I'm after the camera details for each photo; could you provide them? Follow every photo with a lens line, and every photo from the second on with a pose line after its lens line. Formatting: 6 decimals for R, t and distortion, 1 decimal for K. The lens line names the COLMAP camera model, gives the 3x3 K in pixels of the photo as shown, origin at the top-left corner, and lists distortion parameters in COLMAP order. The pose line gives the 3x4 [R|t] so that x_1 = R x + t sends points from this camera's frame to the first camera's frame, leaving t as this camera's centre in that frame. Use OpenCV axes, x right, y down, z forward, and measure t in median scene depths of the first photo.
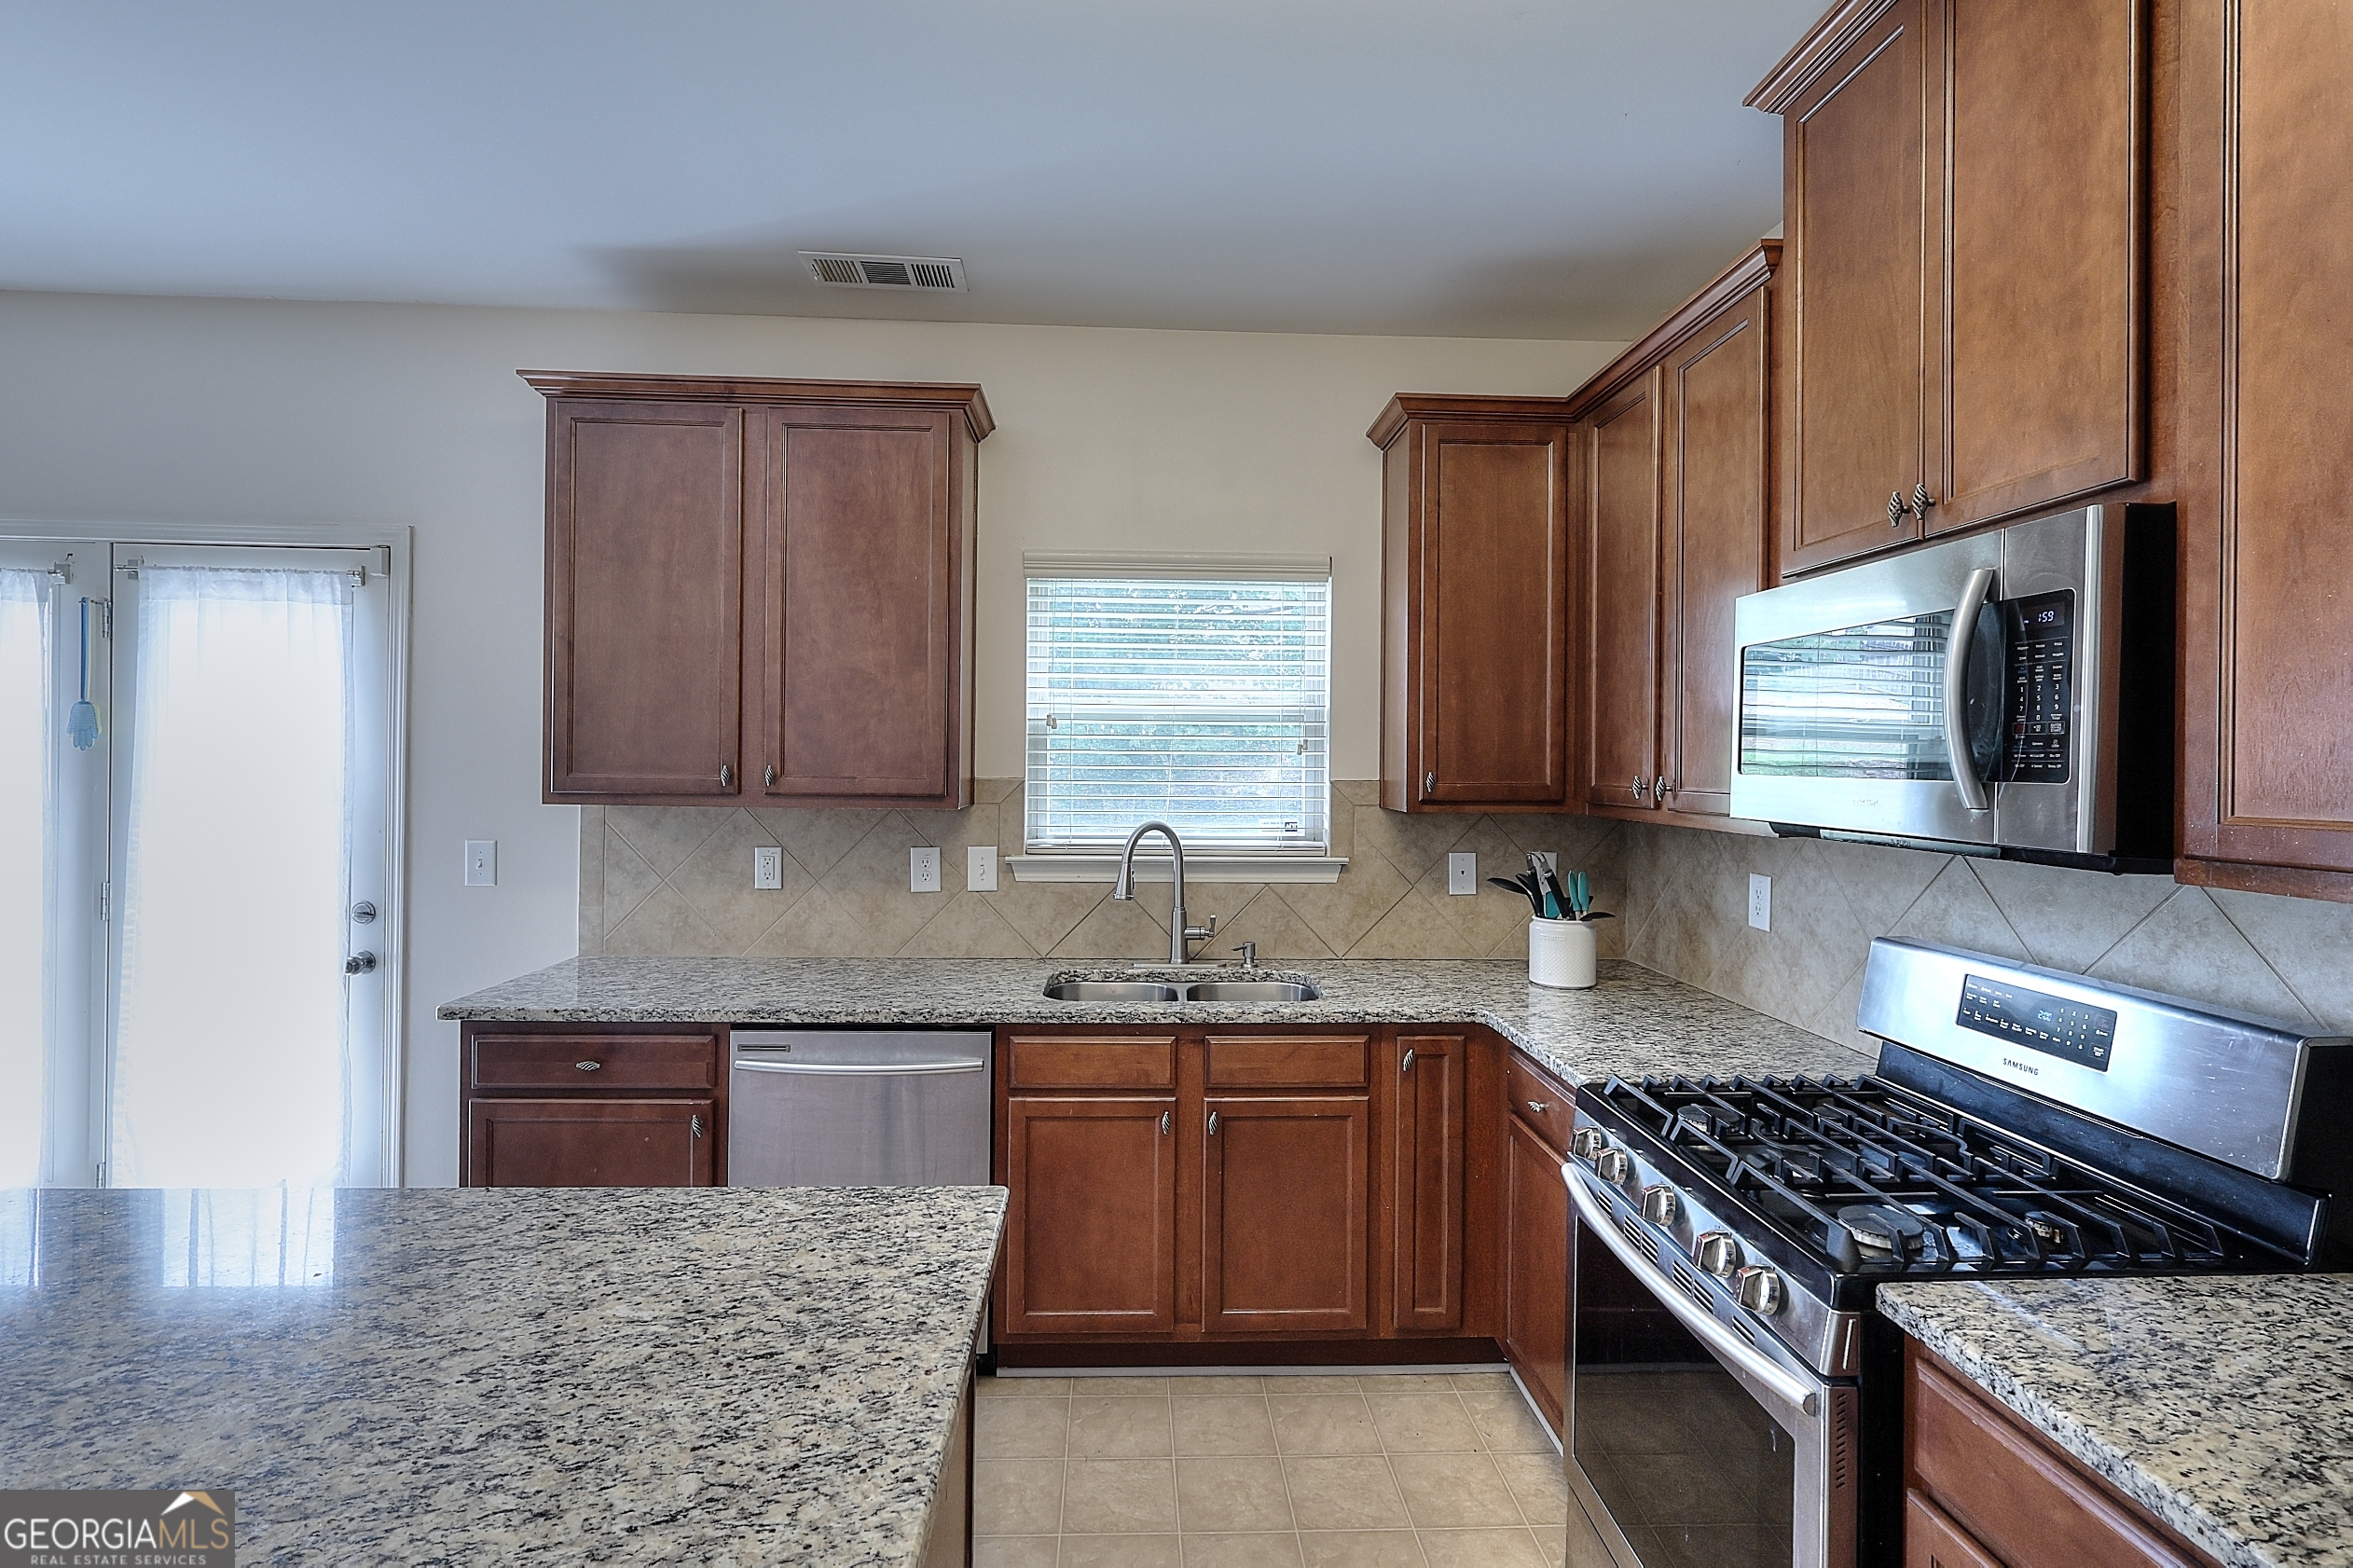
lens RADIAL K [[1086.6, 0, 1176.7], [0, 1086.6, 763.7], [0, 0, 1]] dist [-0.004961, 0.000157]
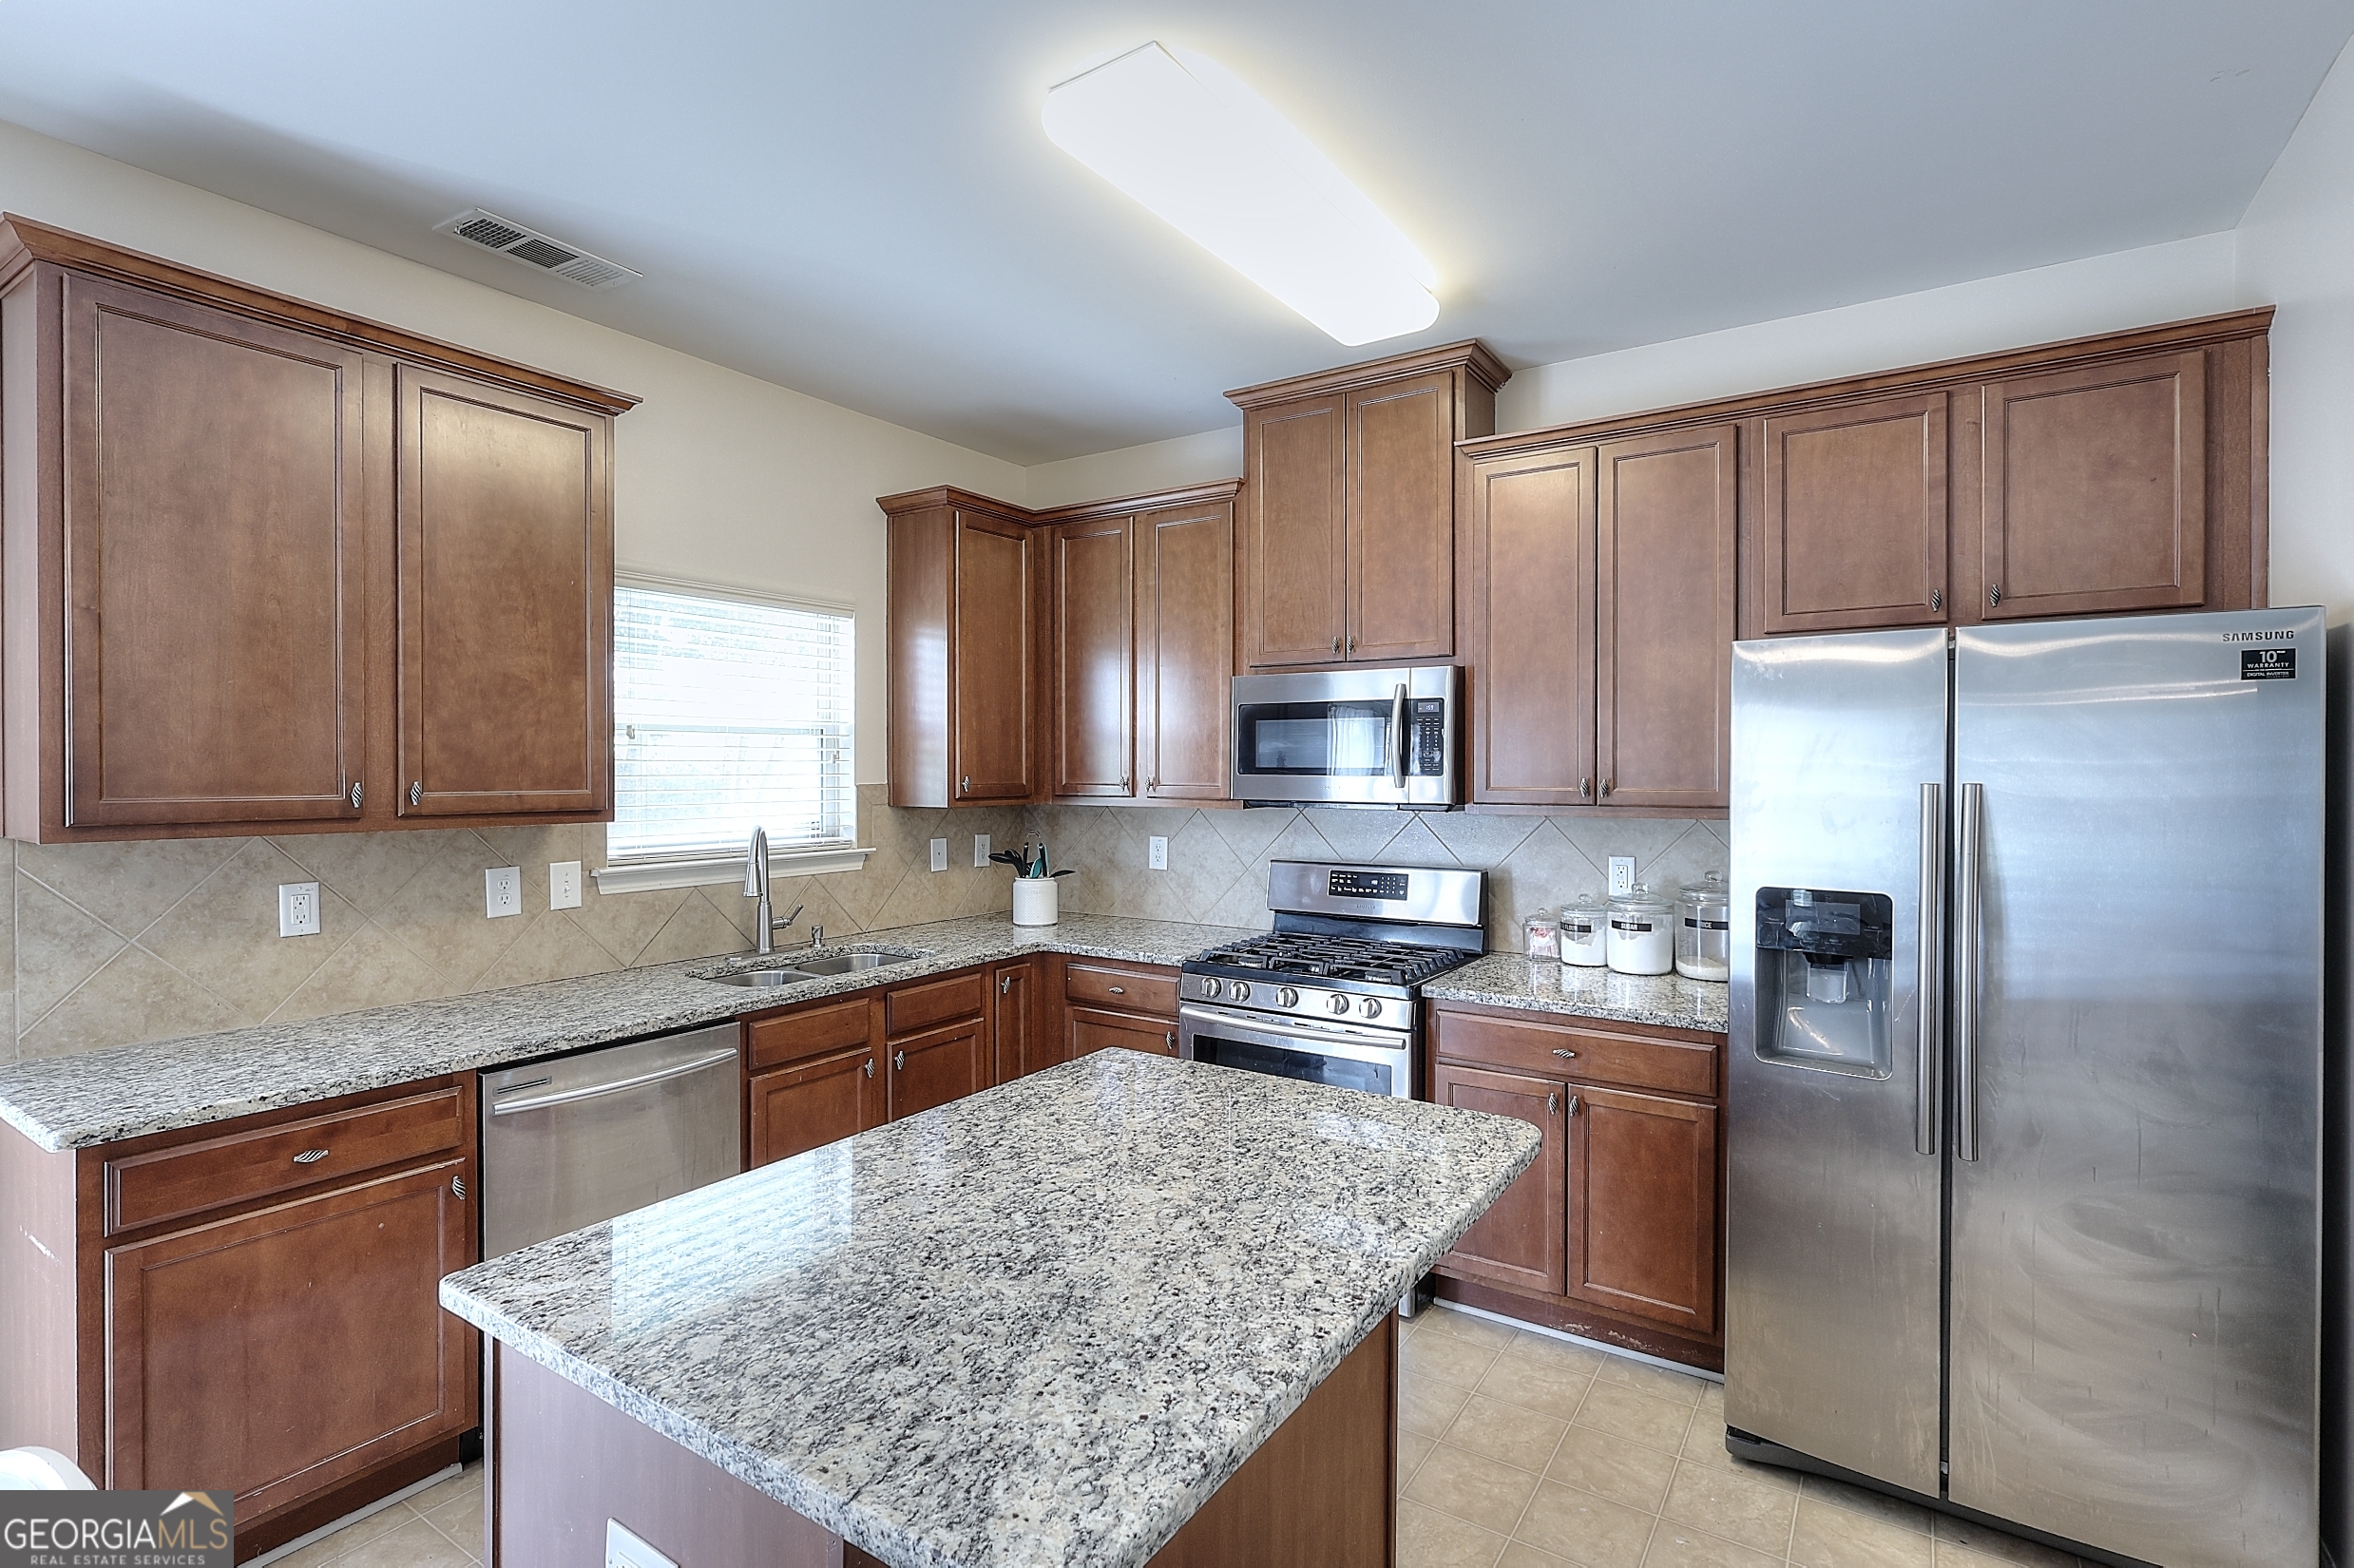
lens RADIAL K [[1114.8, 0, 1171.8], [0, 1114.8, 771.5], [0, 0, 1]] dist [-0.002288, 0.000211]
pose [[0.595652, -0.014176, 0.803117, -0.791213], [0.007084, 0.999898, 0.012395, -0.014276], [-0.803211, -0.001694, 0.595692, -0.011840]]
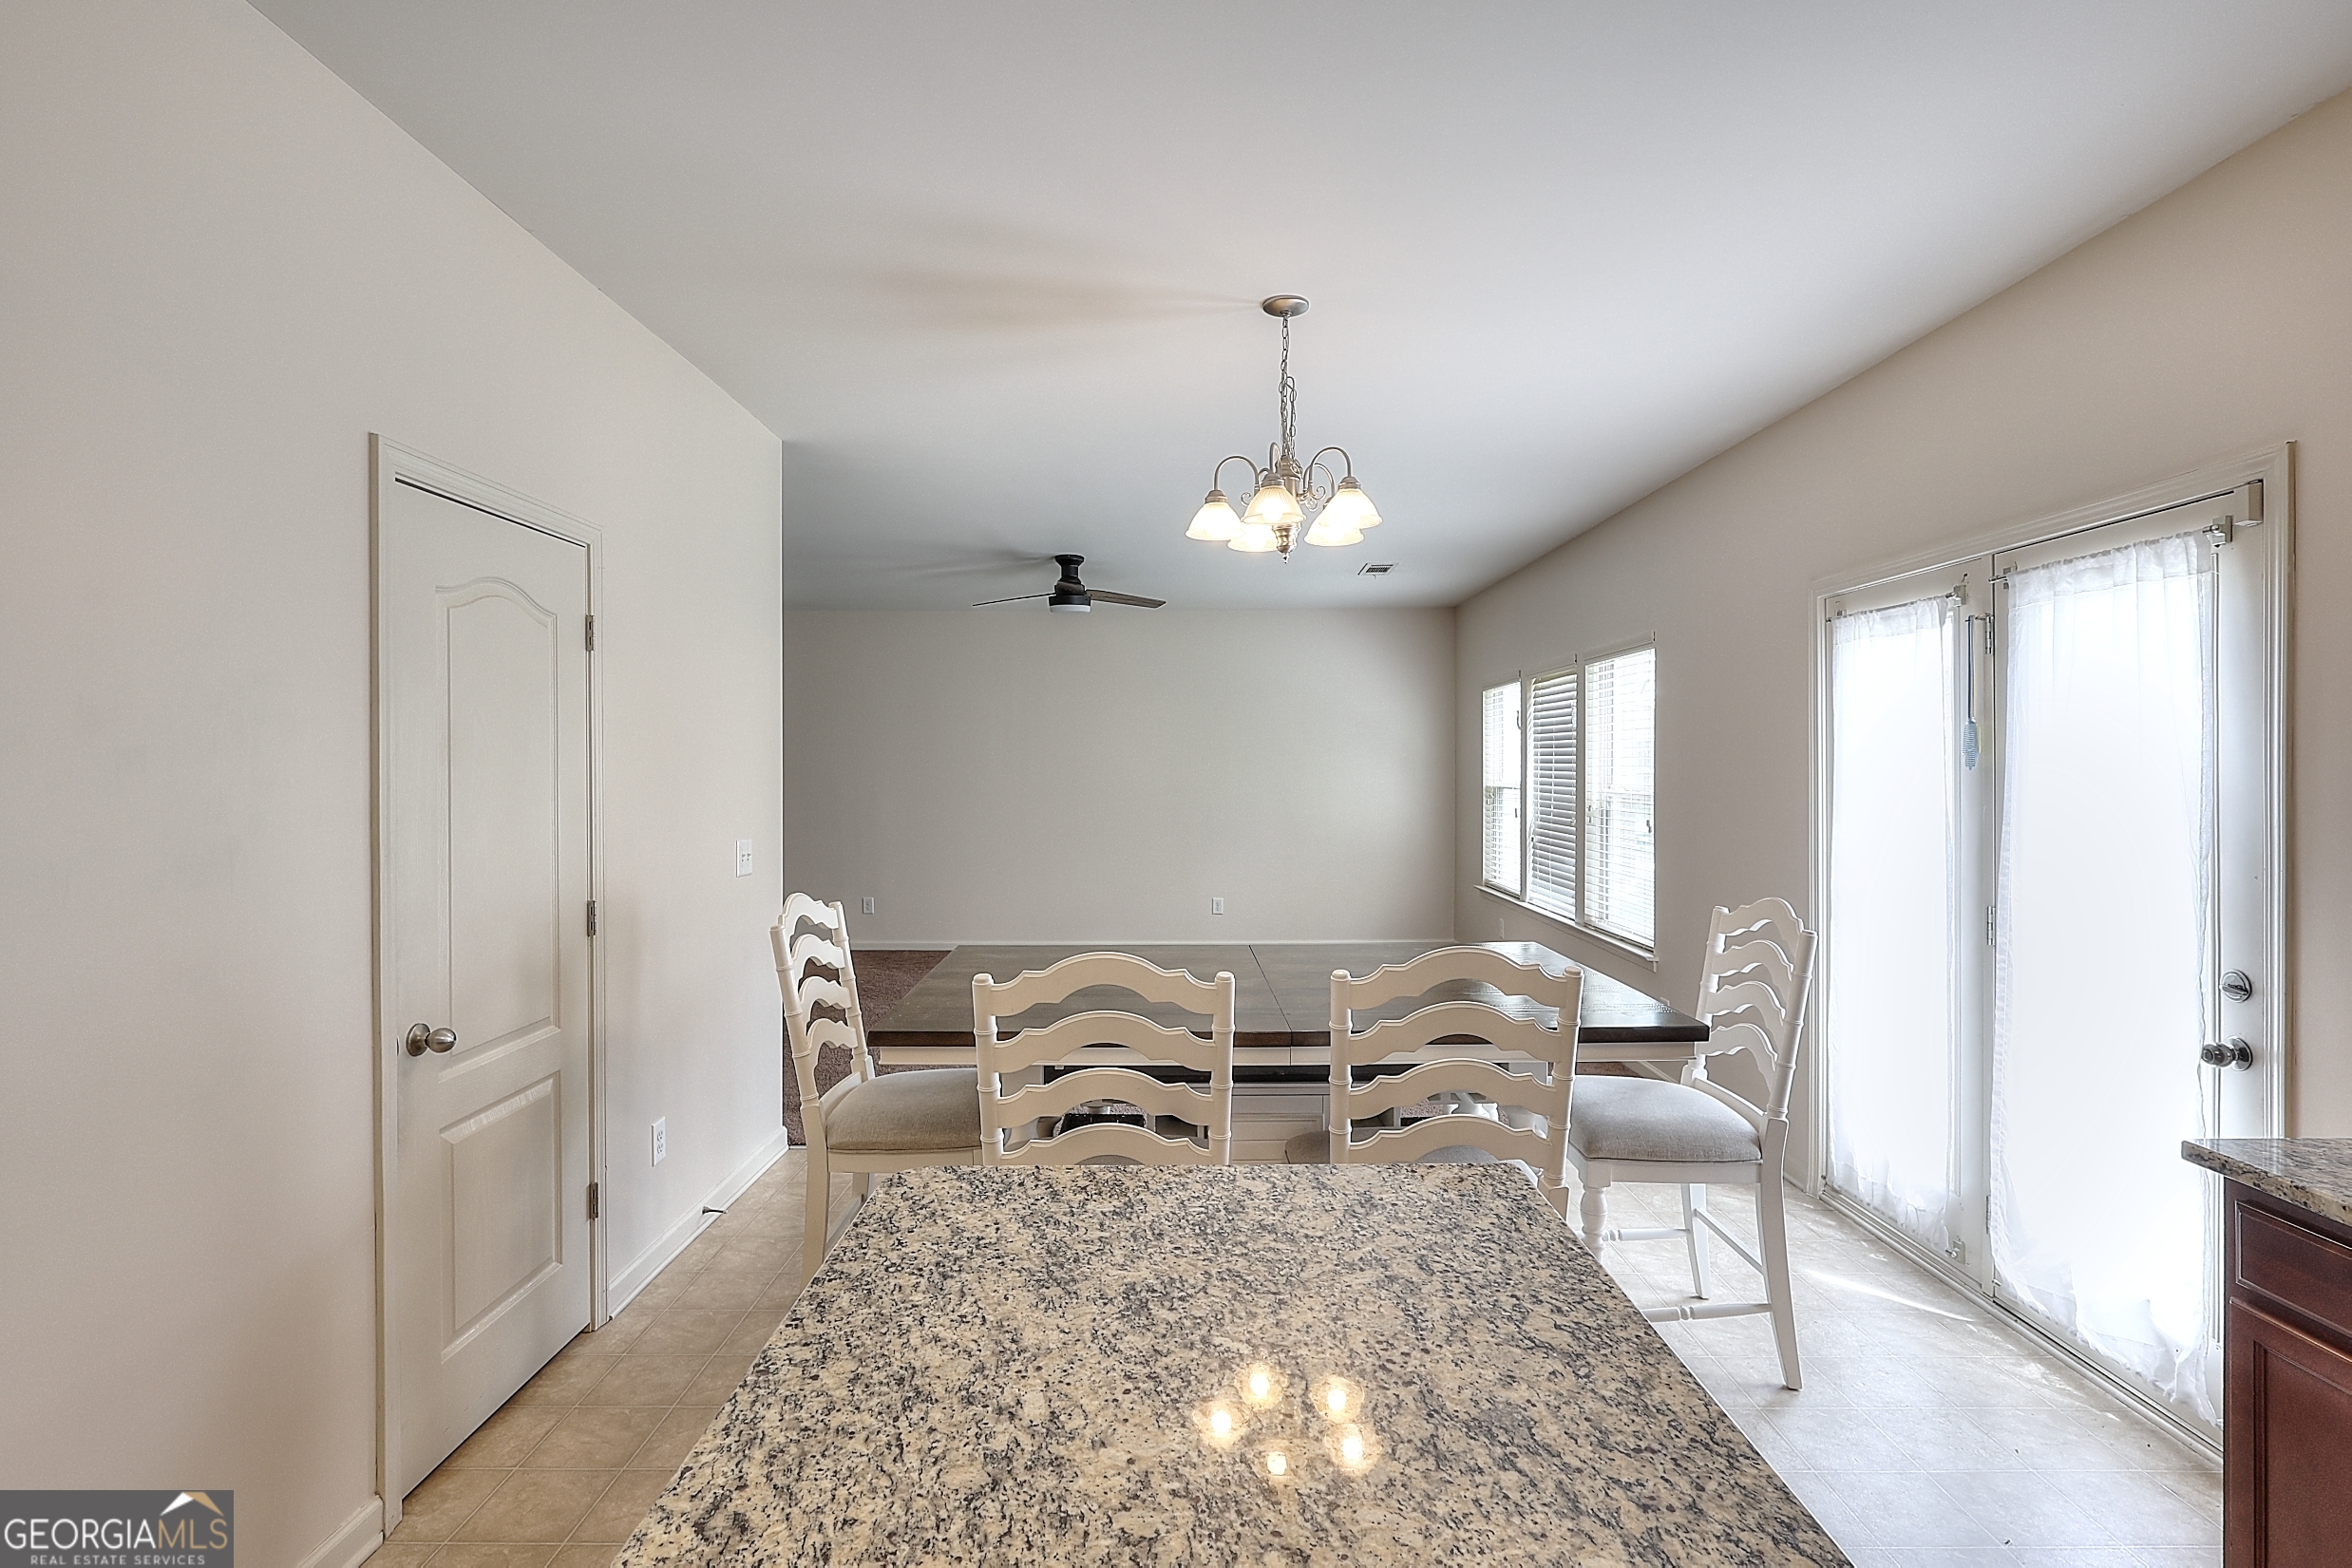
lens RADIAL K [[1113.8, 0, 1177.9], [0, 1113.8, 772.3], [0, 0, 1]] dist [-0.002288, 0.000211]
pose [[-0.054682, -0.009384, -0.998460, 0.051757], [-0.000254, 0.999956, -0.009384, -0.000418], [0.998504, -0.000259, -0.054682, 0.389284]]
